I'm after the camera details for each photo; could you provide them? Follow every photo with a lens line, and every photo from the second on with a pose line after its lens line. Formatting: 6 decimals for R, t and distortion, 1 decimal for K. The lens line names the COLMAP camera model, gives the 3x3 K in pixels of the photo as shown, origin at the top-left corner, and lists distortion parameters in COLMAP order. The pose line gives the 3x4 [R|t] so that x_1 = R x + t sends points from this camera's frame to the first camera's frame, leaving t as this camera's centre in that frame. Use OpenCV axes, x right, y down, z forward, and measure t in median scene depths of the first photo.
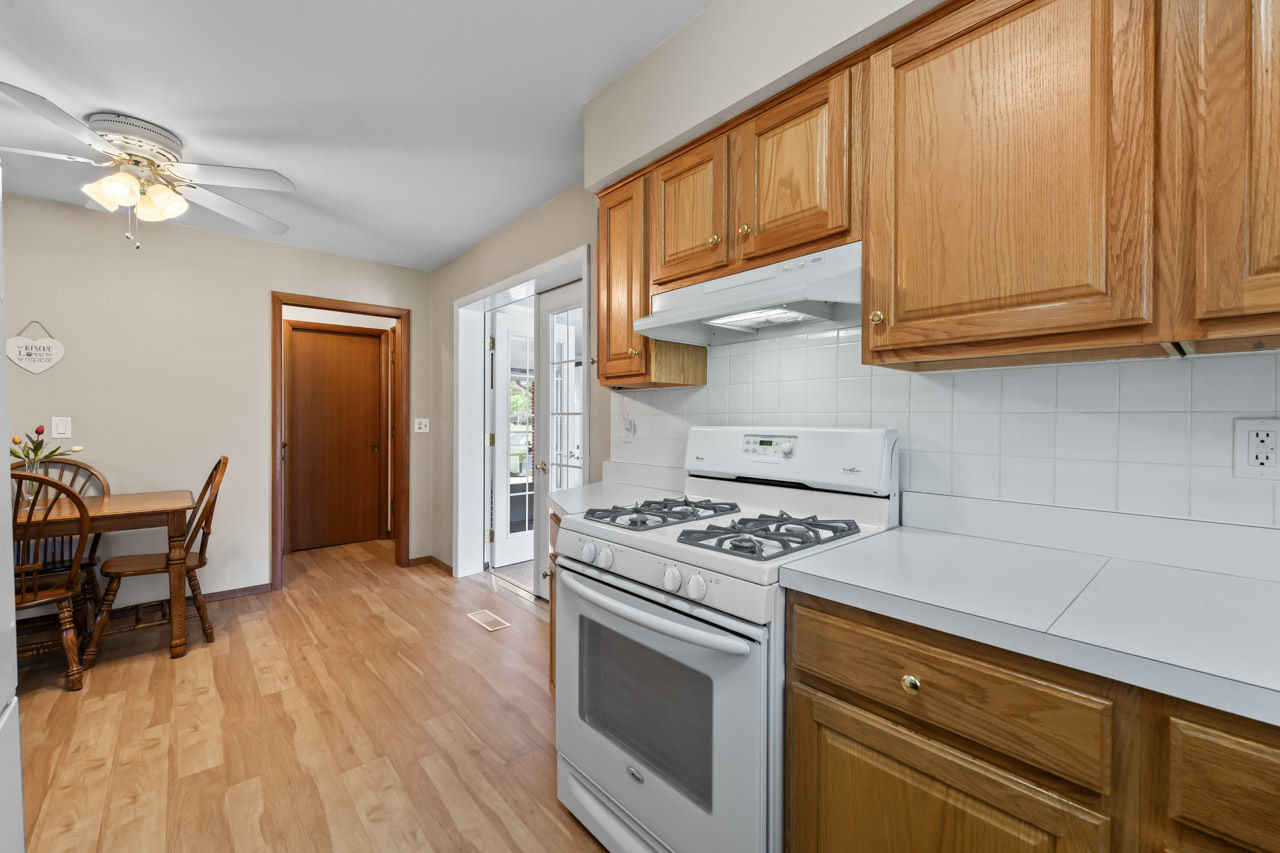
lens RADIAL K [[518.6, 0, 638.4], [0, 518.6, 421.3], [0, 0, 1]] dist [0.001052, 0.000277]
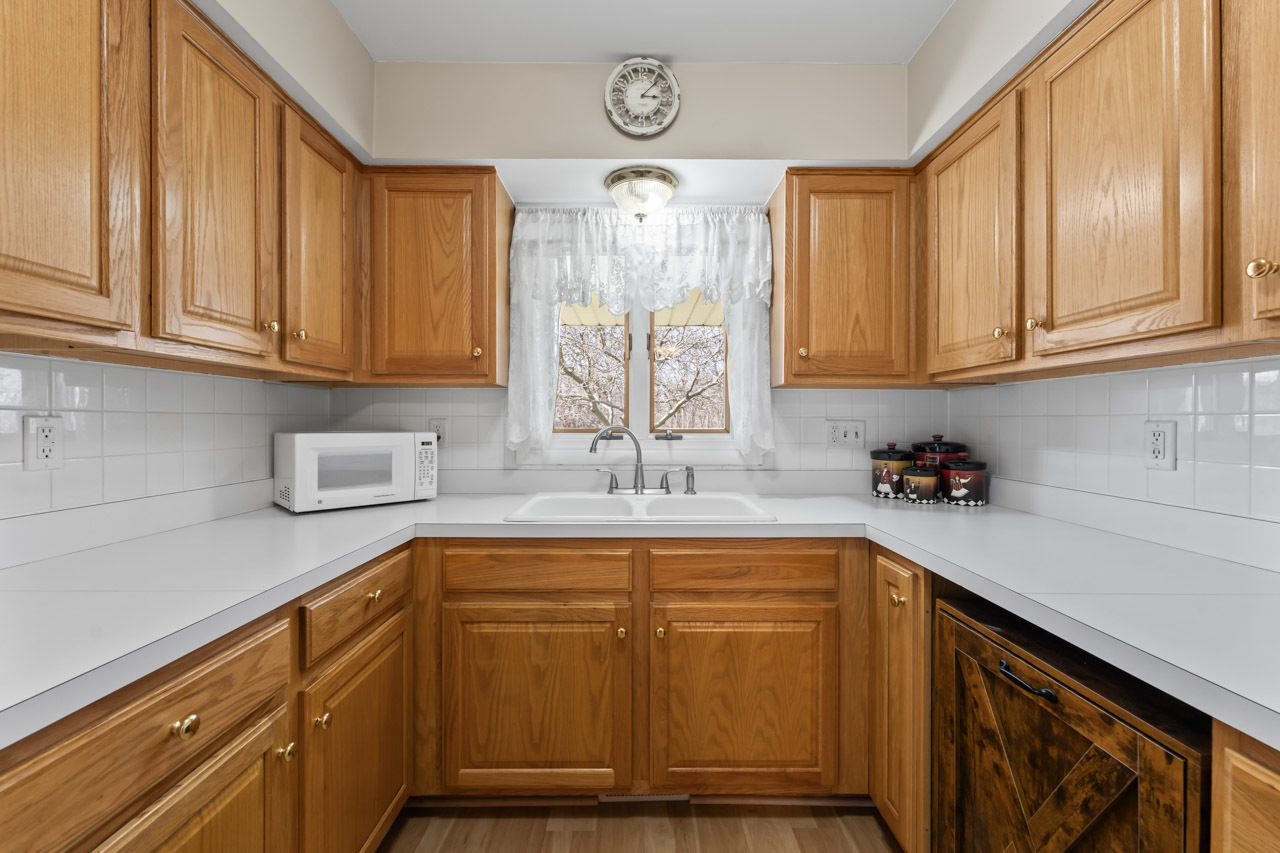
lens RADIAL K [[518.6, 0, 638.4], [0, 518.6, 421.3], [0, 0, 1]] dist [0.001052, 0.000277]
pose [[-0.757264, -0.003233, 0.653101, -0.497279], [-0.004108, 0.999992, 0.000187, 0.000238], [-0.653096, -0.002541, -0.757271, 0.979471]]
